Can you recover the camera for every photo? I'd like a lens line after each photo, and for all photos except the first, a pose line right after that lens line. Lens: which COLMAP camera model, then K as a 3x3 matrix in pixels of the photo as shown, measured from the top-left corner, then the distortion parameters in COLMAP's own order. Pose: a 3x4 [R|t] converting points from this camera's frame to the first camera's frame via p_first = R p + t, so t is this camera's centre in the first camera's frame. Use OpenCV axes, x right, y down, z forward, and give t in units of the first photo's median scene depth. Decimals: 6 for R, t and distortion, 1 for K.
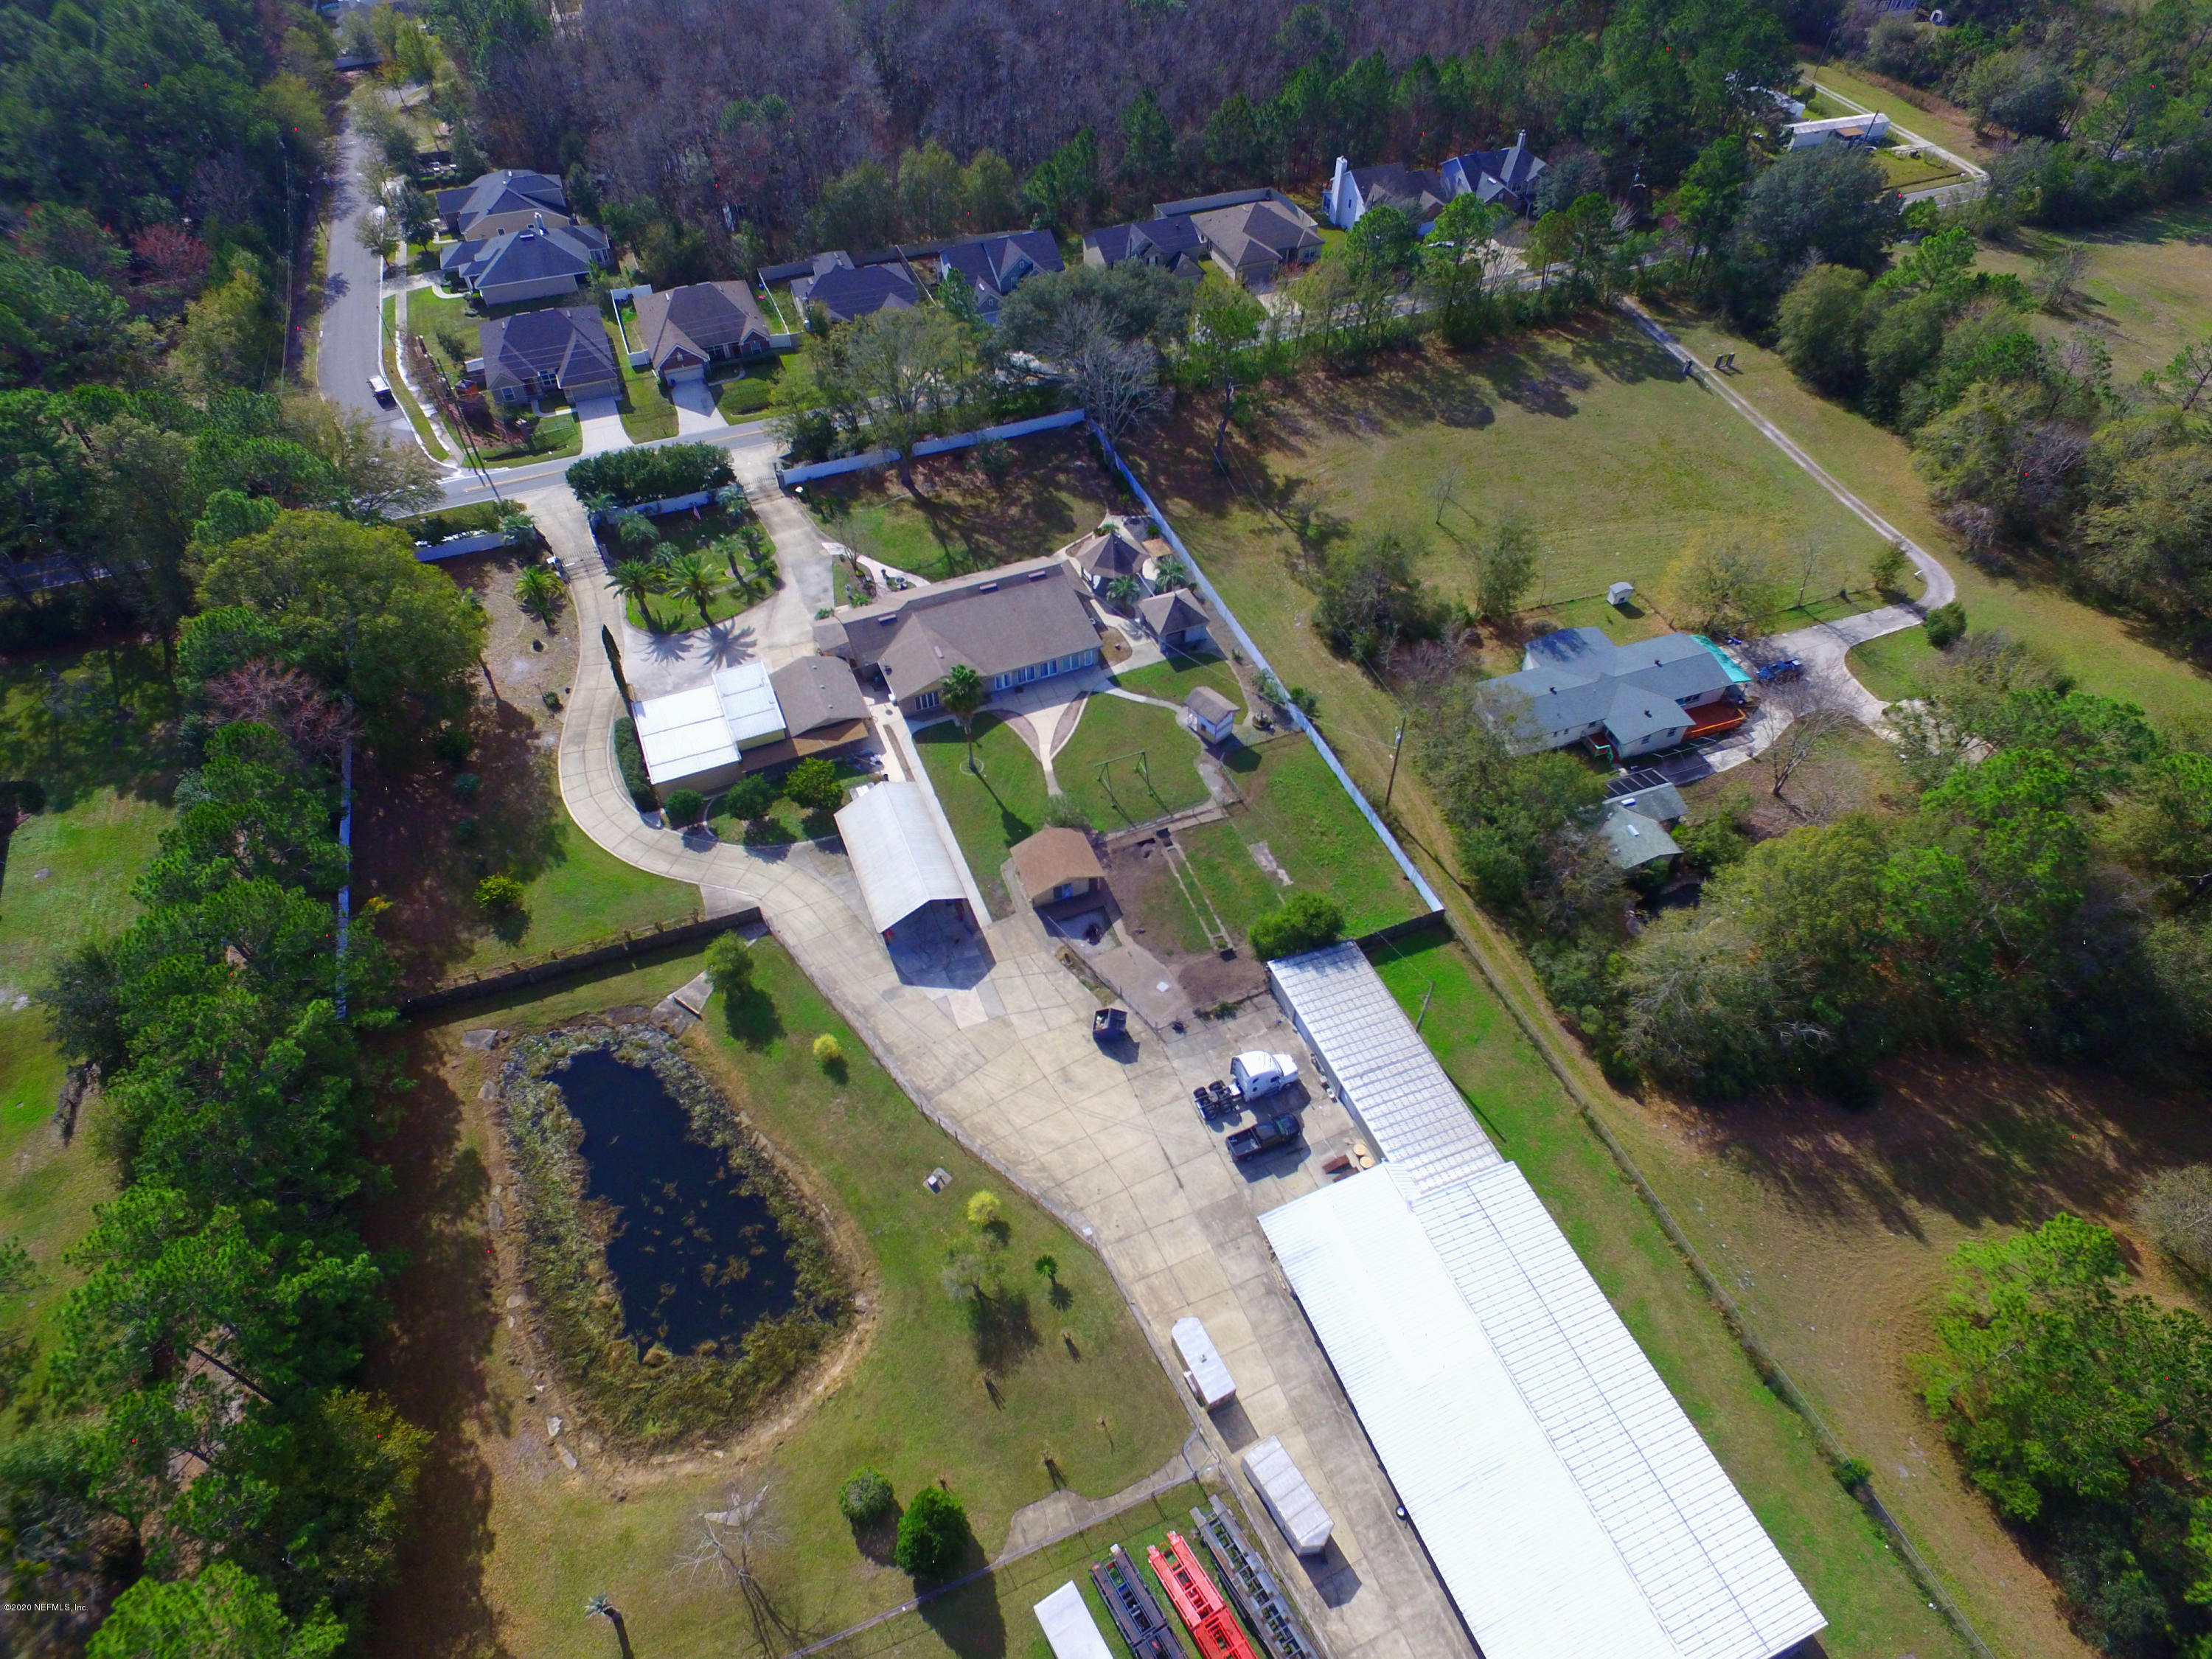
lens RADIAL K [[1281.8, 0, 1121.5], [0, 1281.8, 826.8], [0, 0, 1]] dist [-0.016834, 0.015956]
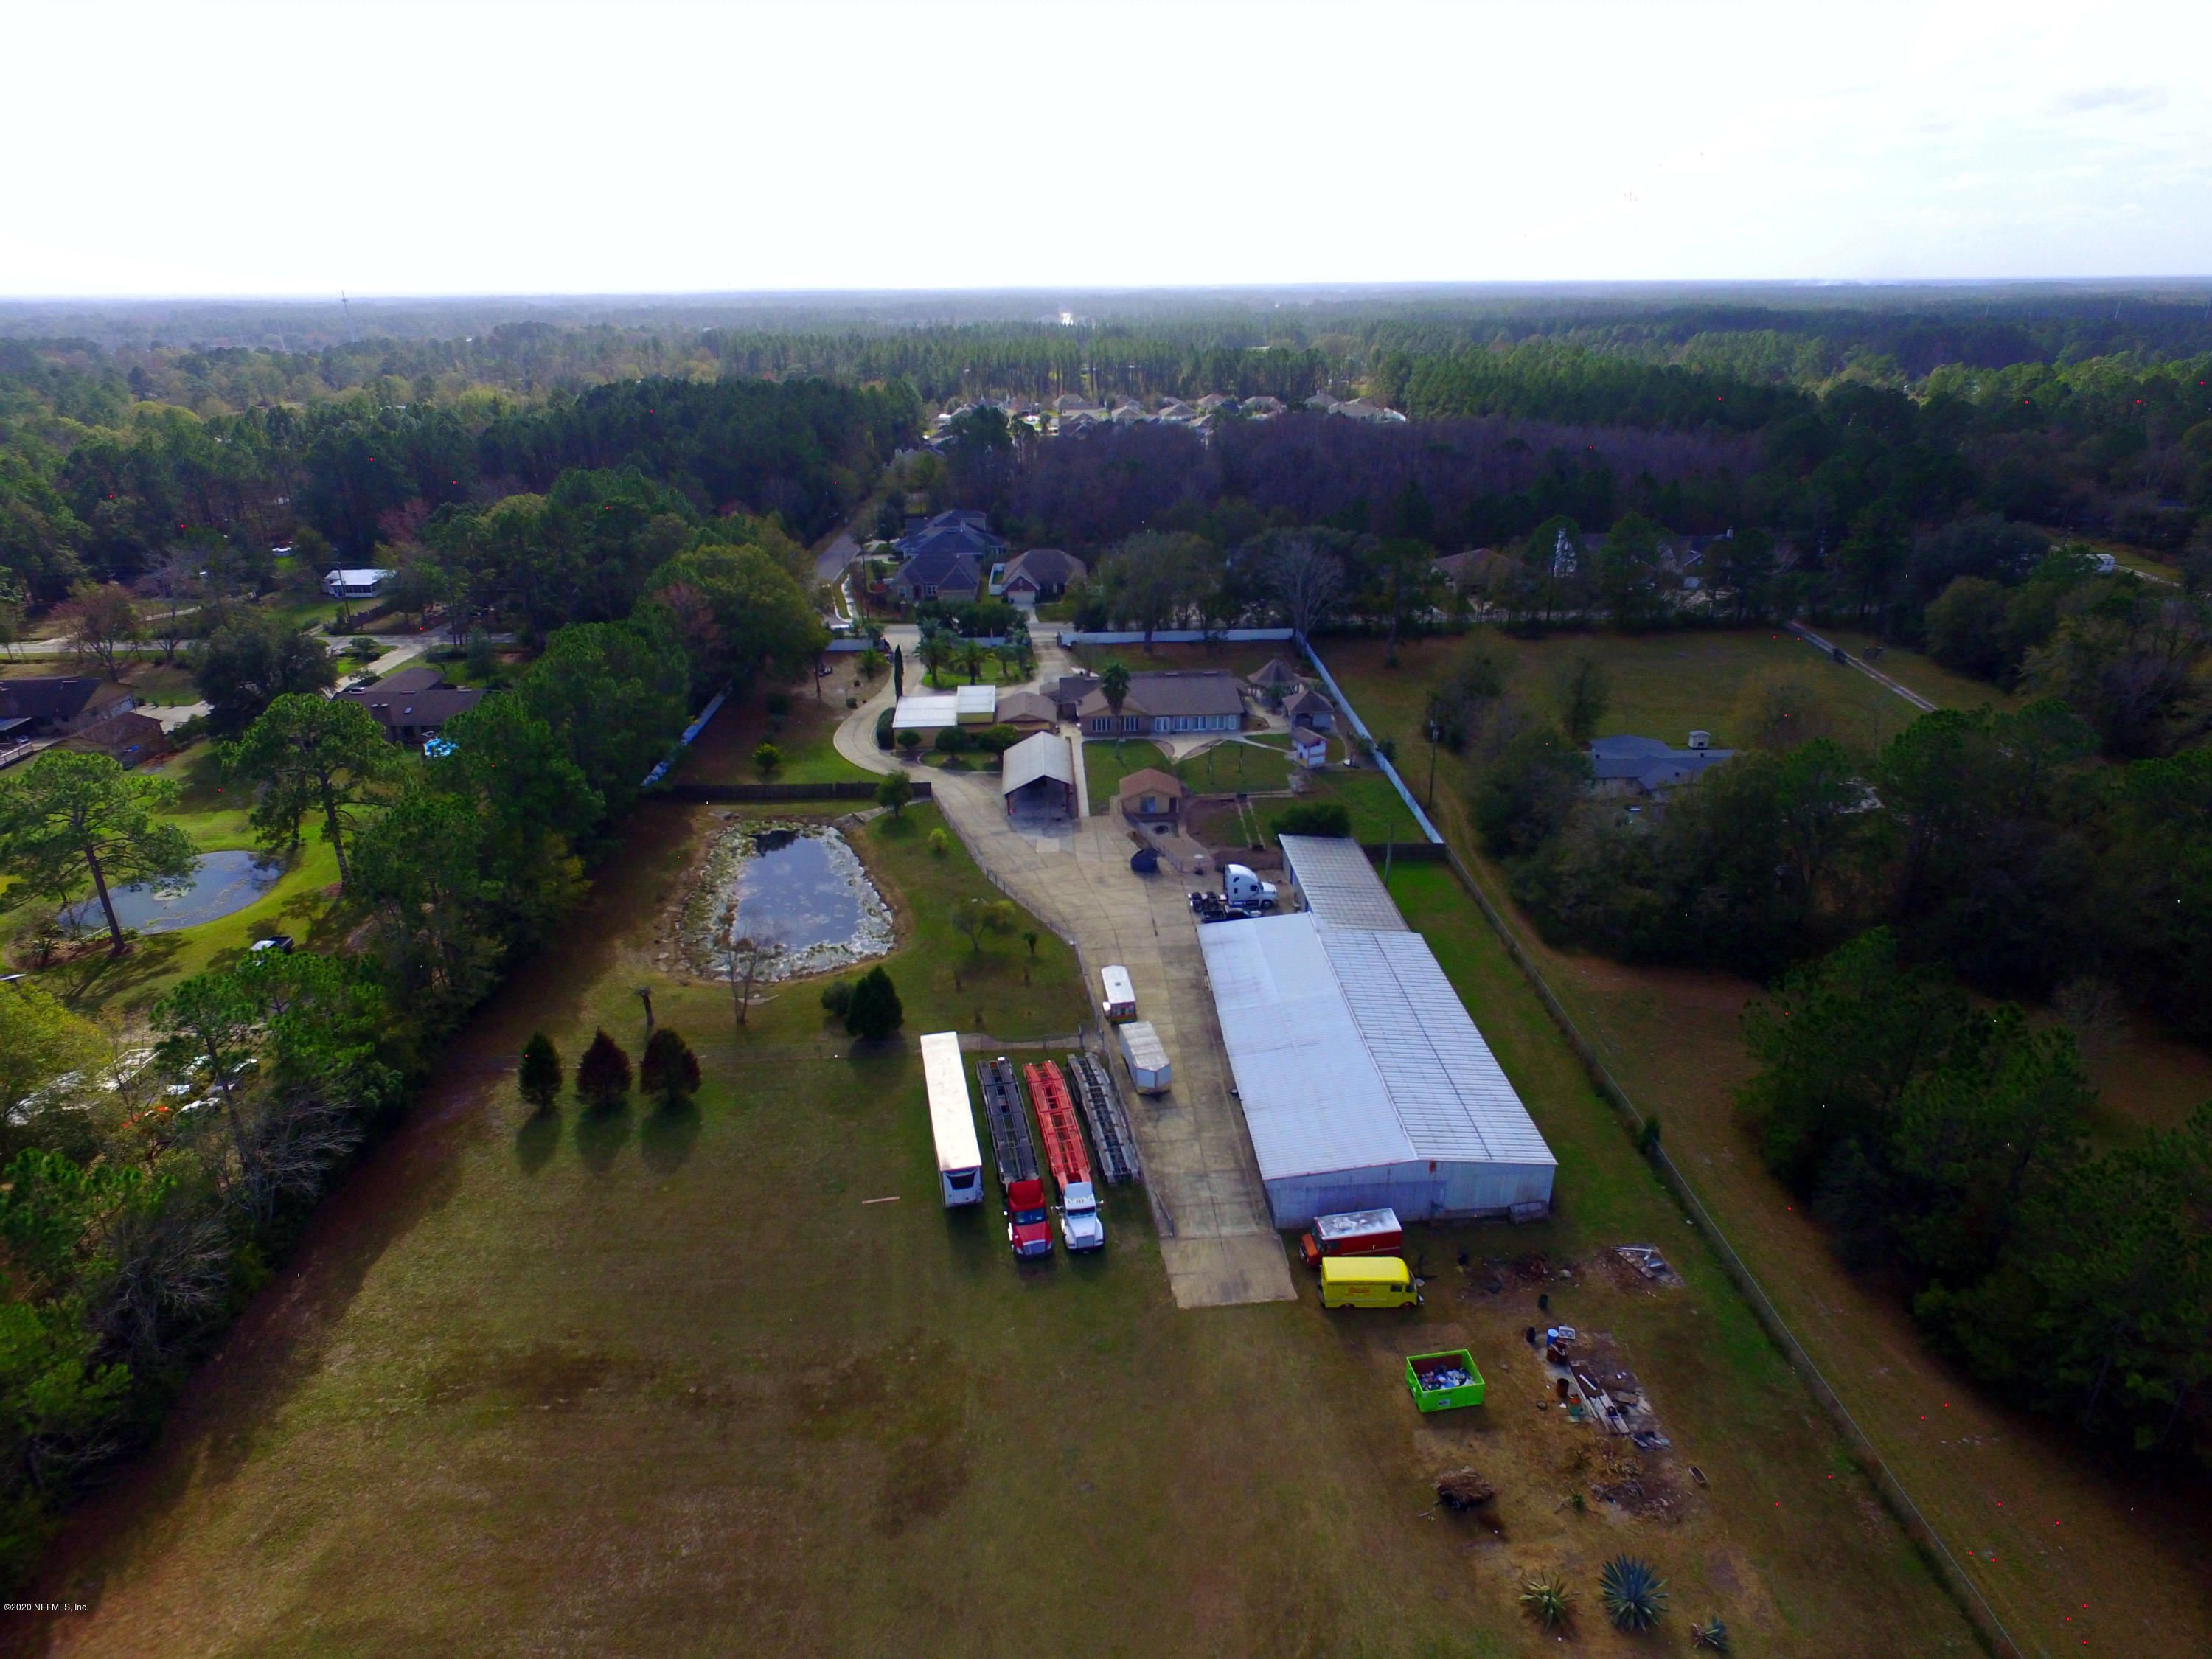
lens RADIAL K [[1281.8, 0, 1121.5], [0, 1281.8, 826.8], [0, 0, 1]] dist [-0.016834, 0.015956]
pose [[0.945305, 0.115124, -0.305197, 0.310550], [-0.231866, 0.895253, -0.380473, 0.541838], [0.229427, 0.430428, 0.872980, -0.115396]]
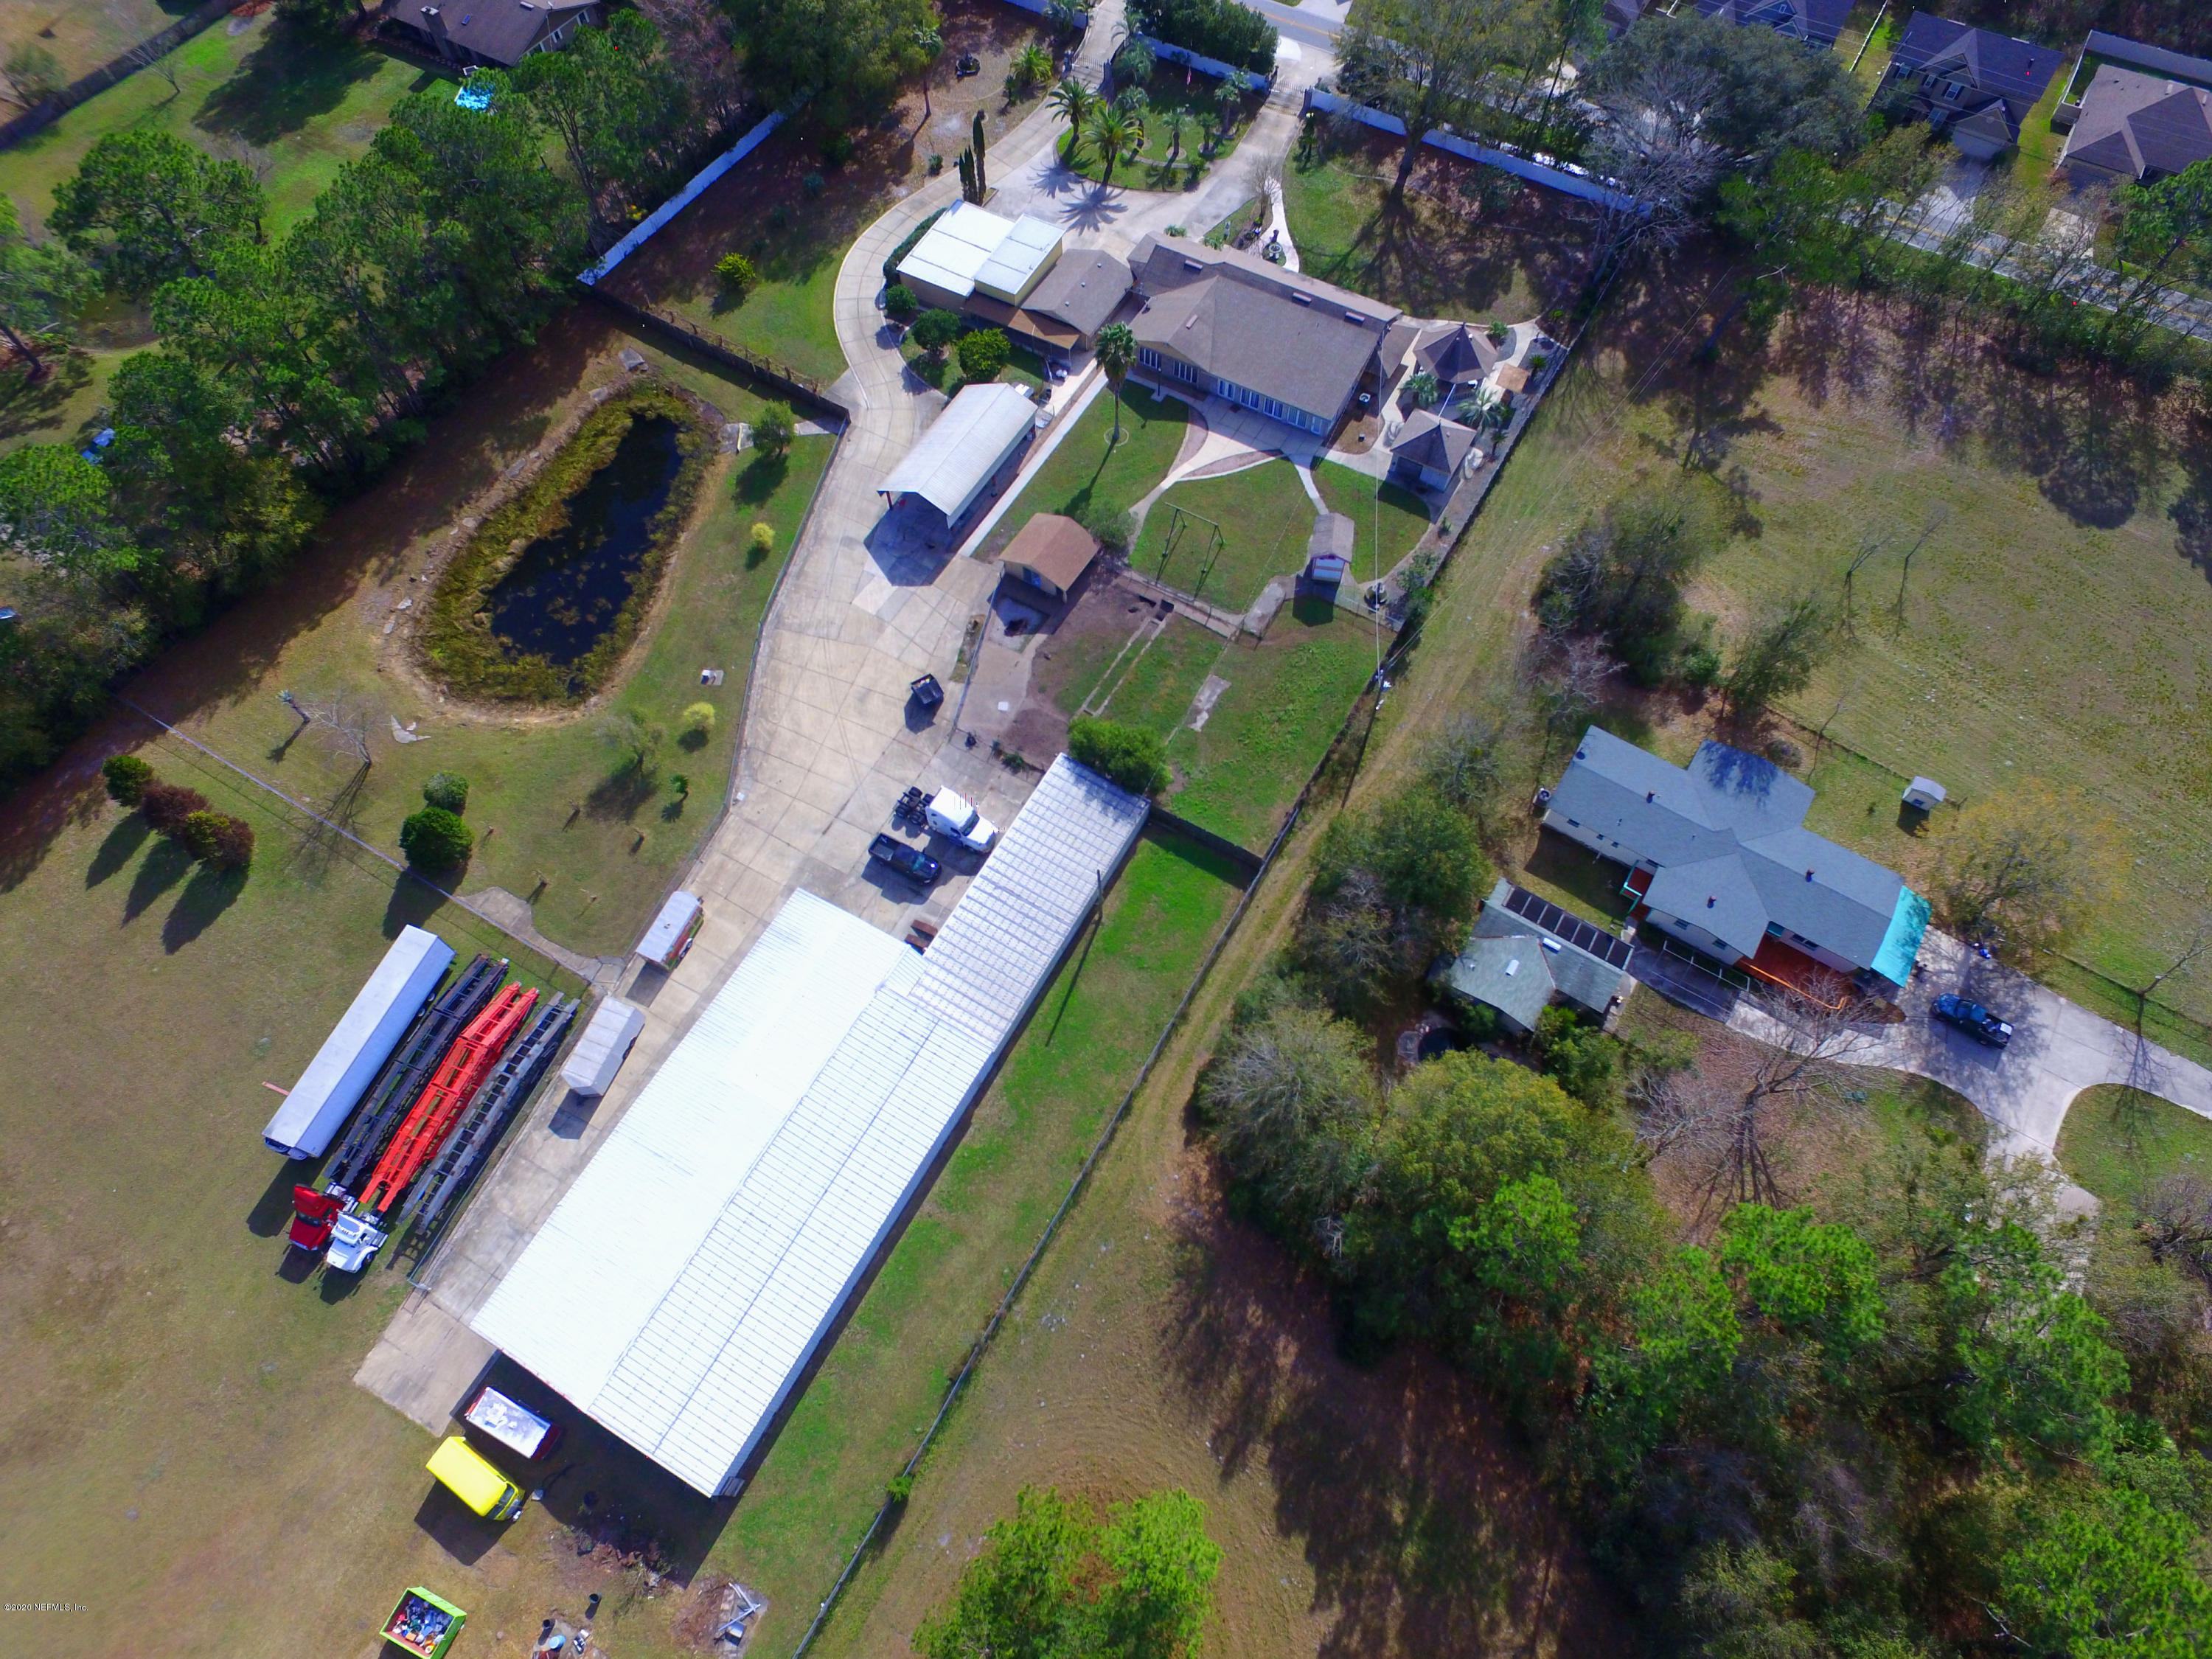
lens RADIAL K [[1281.8, 0, 1121.5], [0, 1281.8, 826.8], [0, 0, 1]] dist [-0.016834, 0.015956]
pose [[0.612958, 0.694563, -0.376649, 0.475841], [-0.585993, 0.719388, 0.372951, -0.207729], [0.529995, -0.007889, 0.847964, 0.194455]]
